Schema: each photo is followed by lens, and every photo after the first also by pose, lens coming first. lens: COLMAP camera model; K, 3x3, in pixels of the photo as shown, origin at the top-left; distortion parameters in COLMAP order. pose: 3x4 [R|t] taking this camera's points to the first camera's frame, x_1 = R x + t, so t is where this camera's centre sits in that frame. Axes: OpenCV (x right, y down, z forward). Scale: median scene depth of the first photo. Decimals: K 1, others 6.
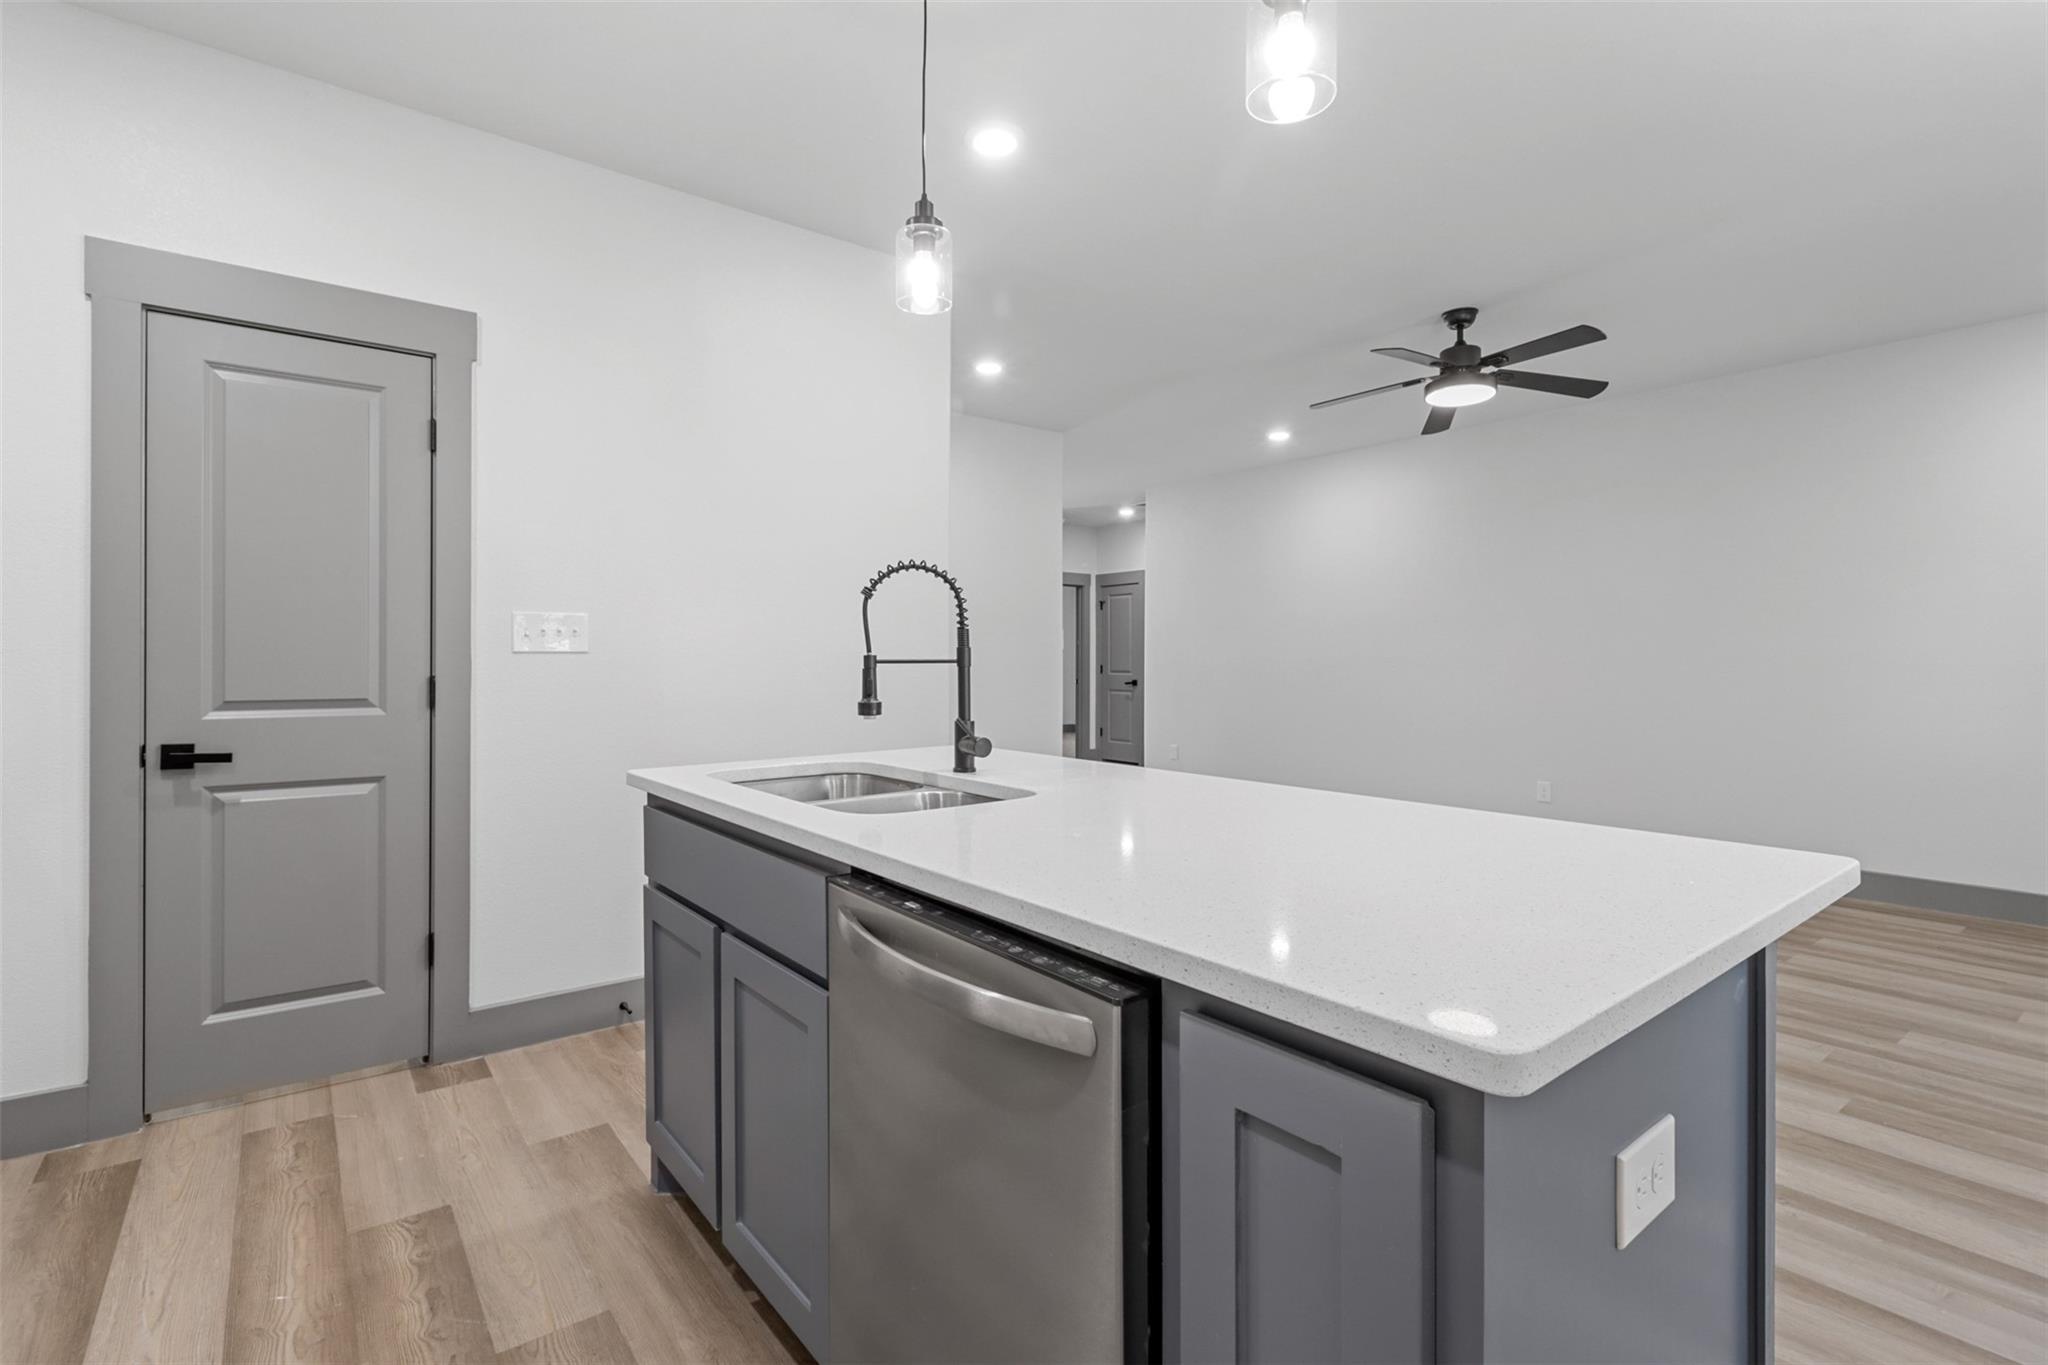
lens RADIAL K [[944.6, 0, 1013.0], [0, 944.6, 667.7], [0, 0, 1]] dist [0.002074, 0.000323]
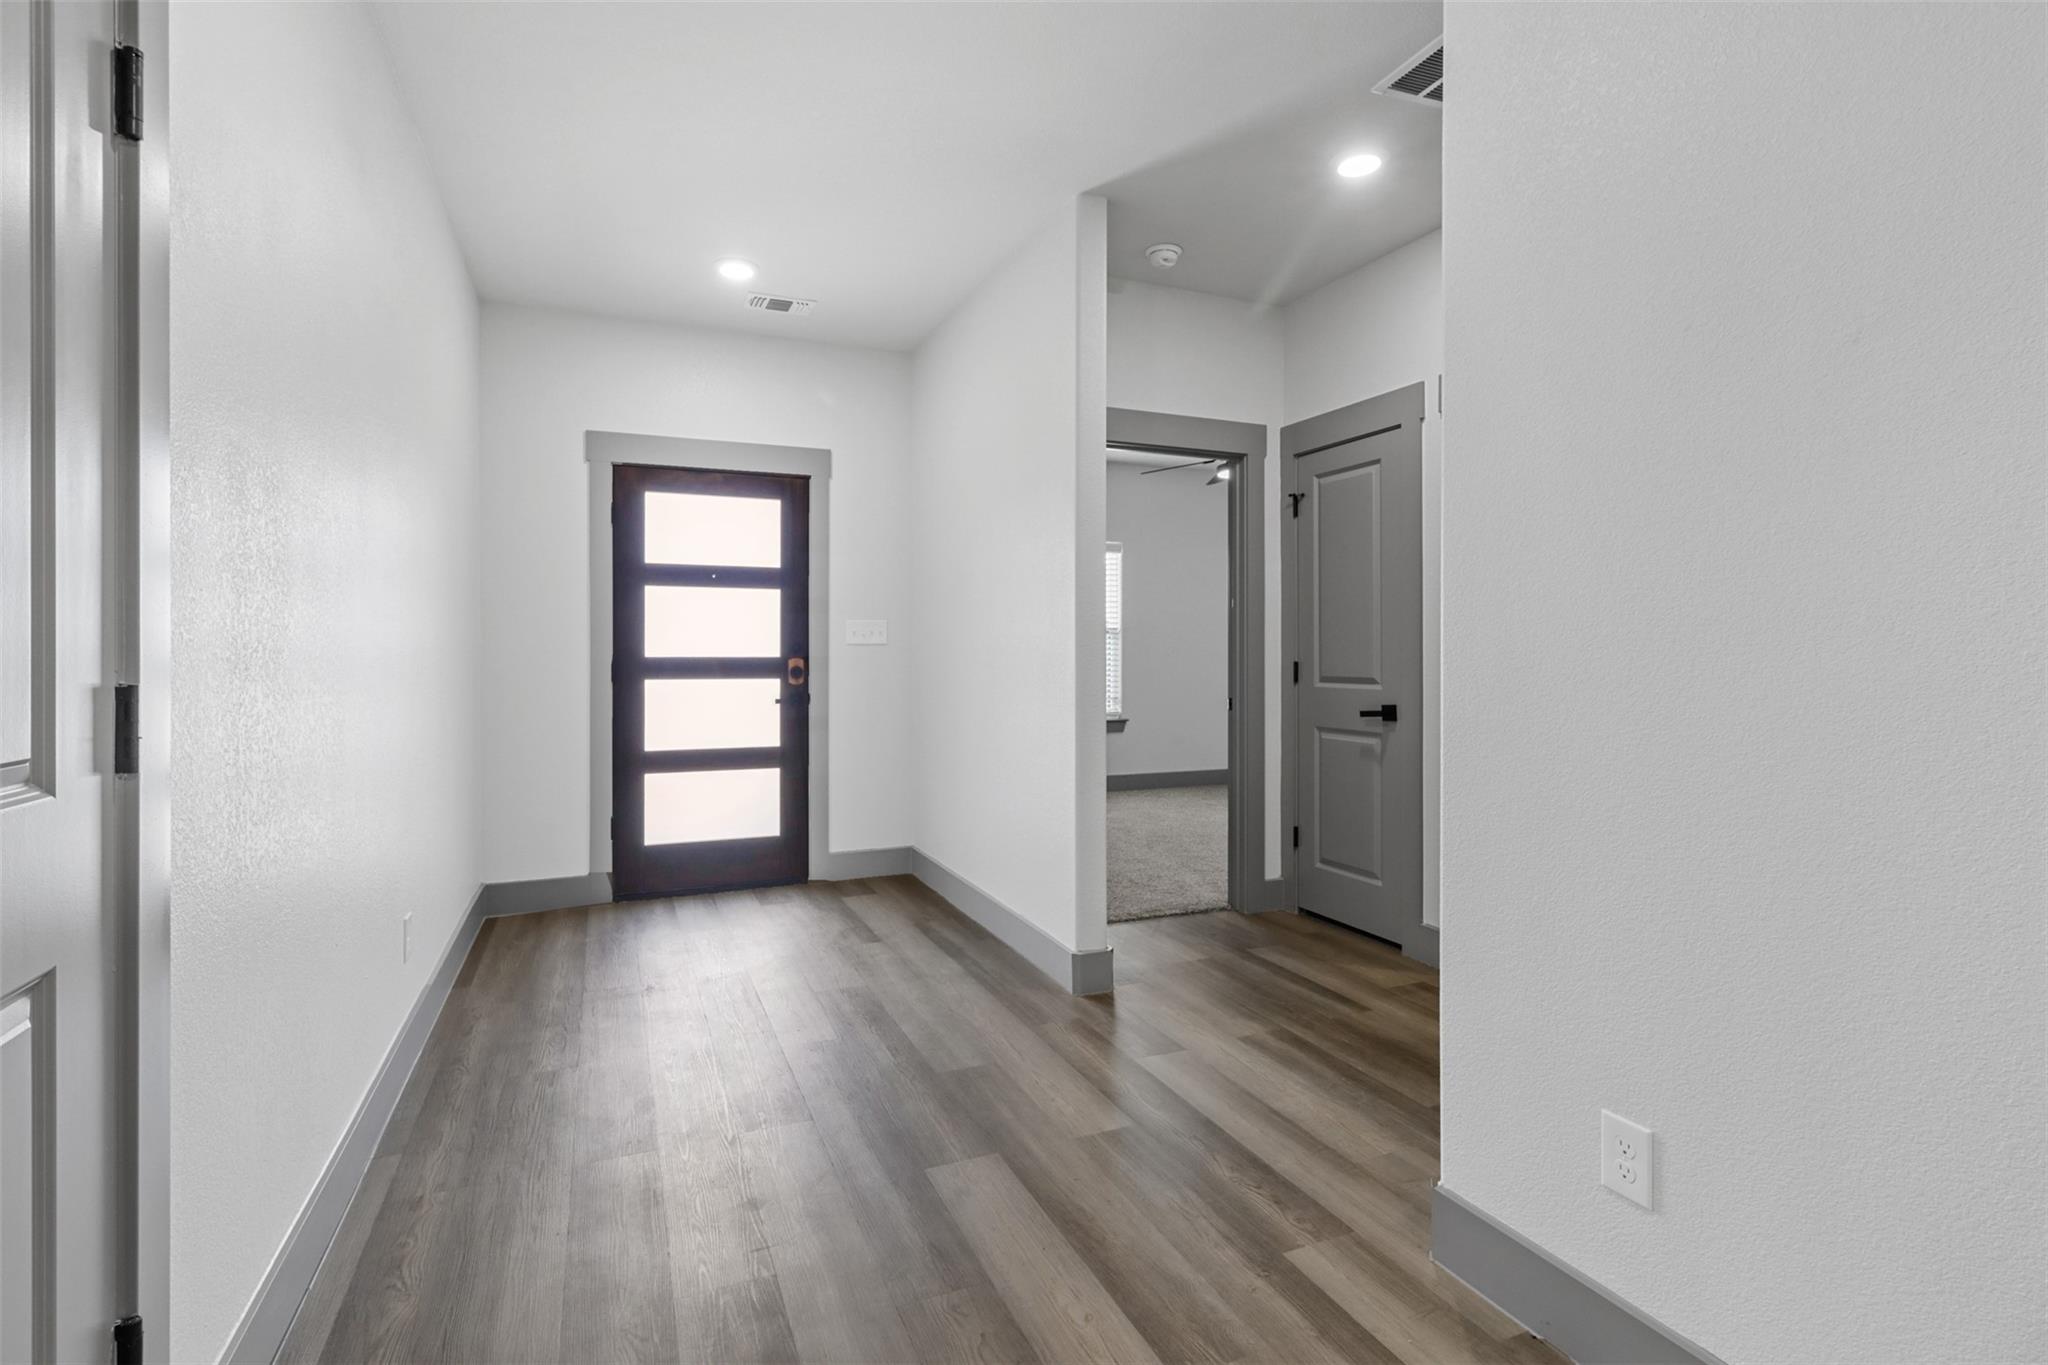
lens RADIAL K [[956.5, 0, 1024.3], [0, 956.5, 653.2], [0, 0, 1]] dist [0.093703, 0.000022]
pose [[0.972218, -0.000913, -0.234077, 0.210555], [0.000899, 1.000000, -0.000166, -0.017063], [0.234077, -0.000049, 0.972218, 1.599443]]
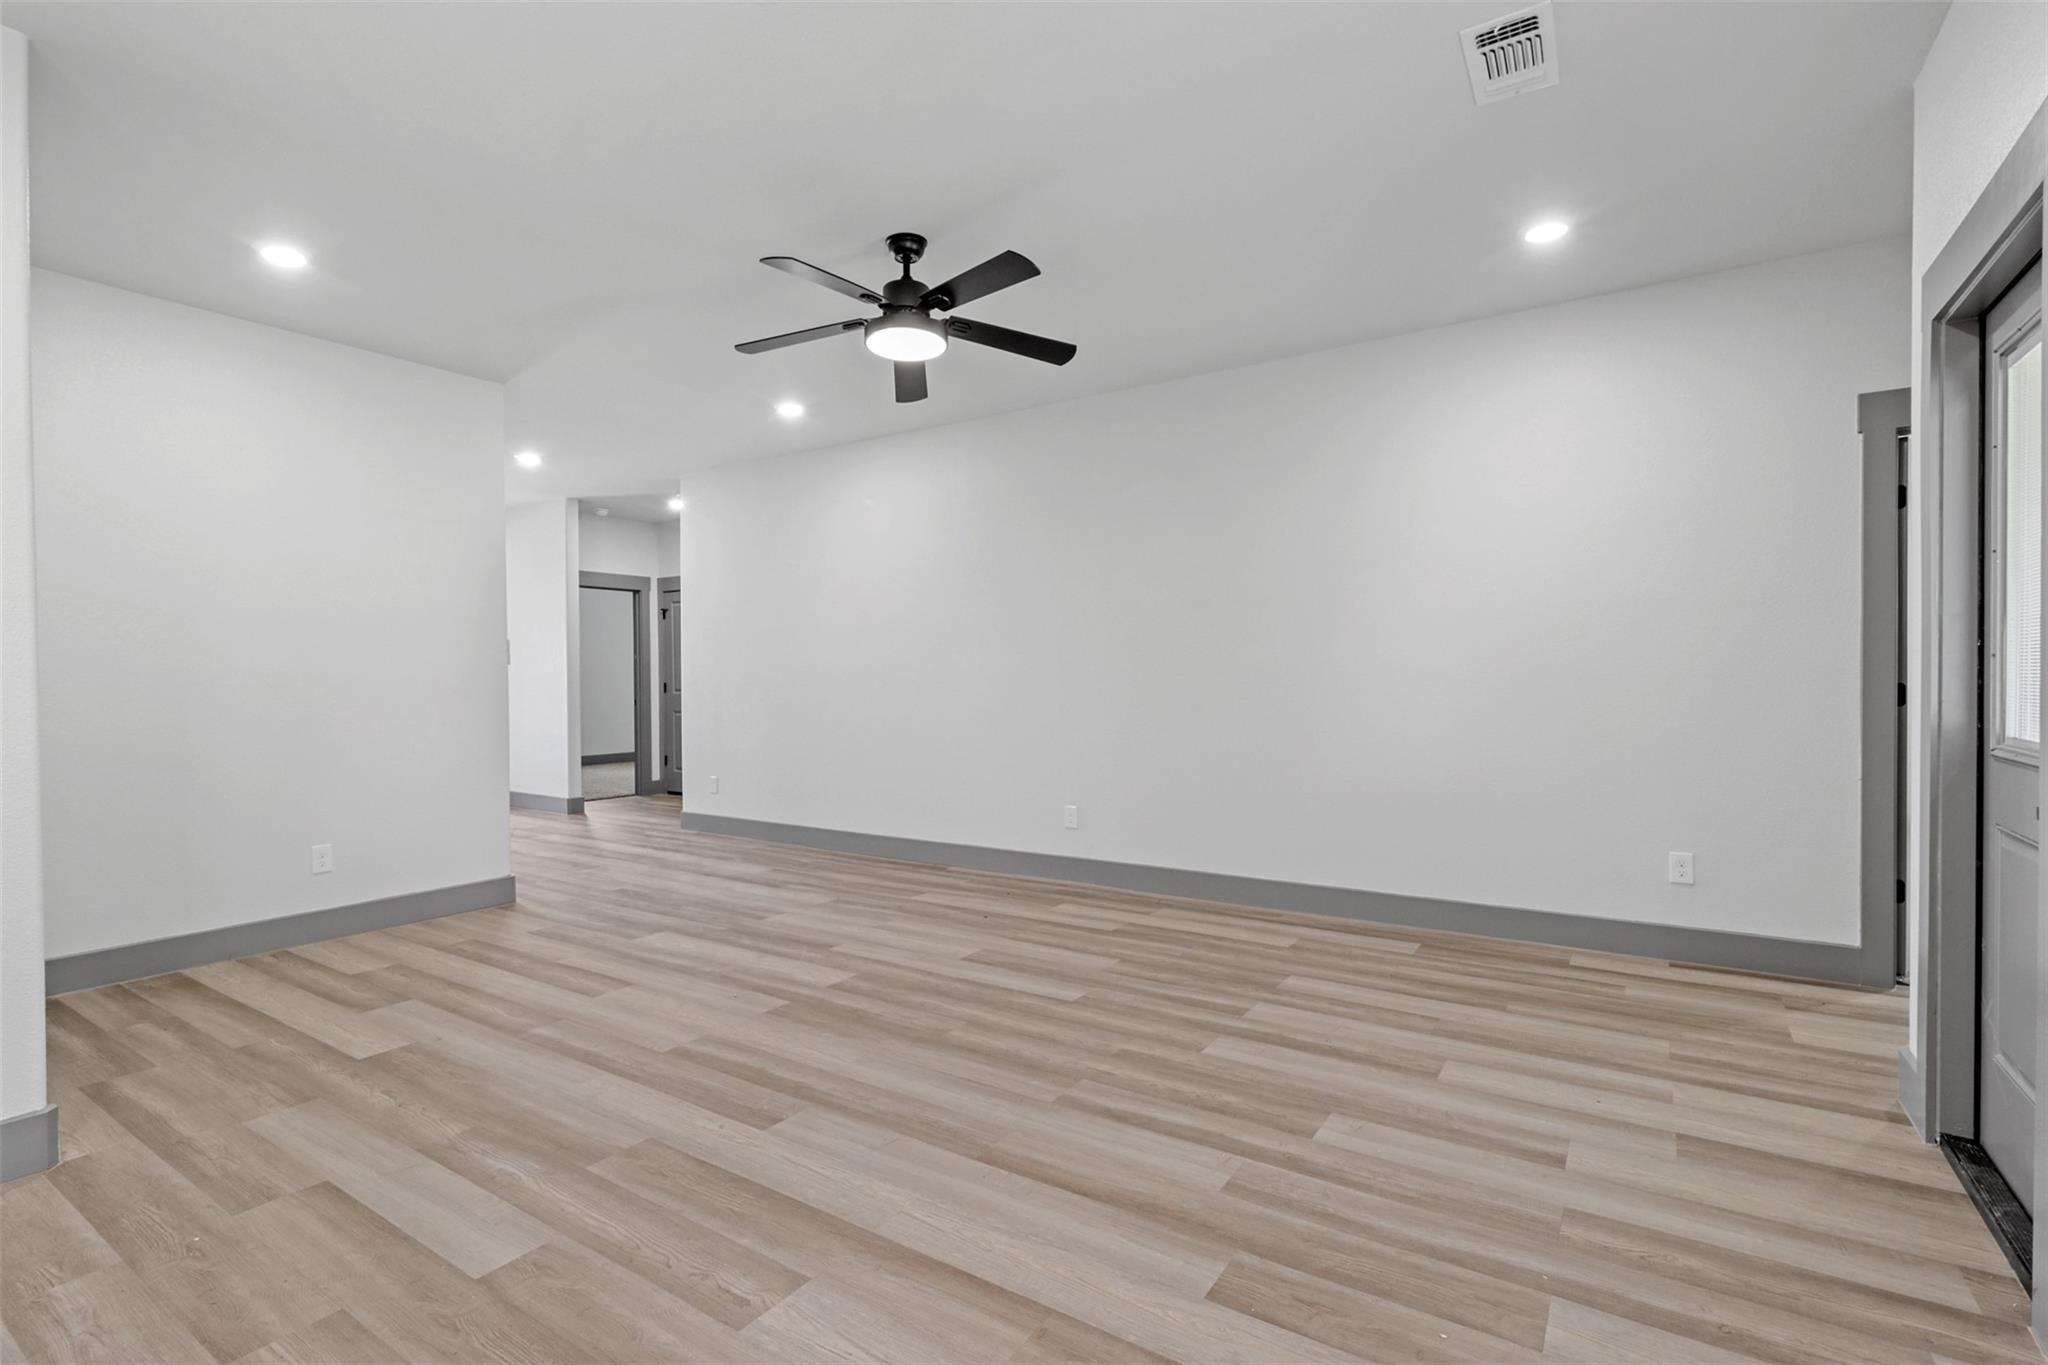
lens RADIAL K [[956.6, 0, 1003.9], [0, 956.6, 682.2], [0, 0, 1]] dist [-0.000904, 0.000024]
pose [[0.947123, -0.012429, 0.320630, 0.286349], [0.012862, 0.999917, 0.000767, -0.000435], [-0.320613, 0.003397, 0.947204, 0.205378]]
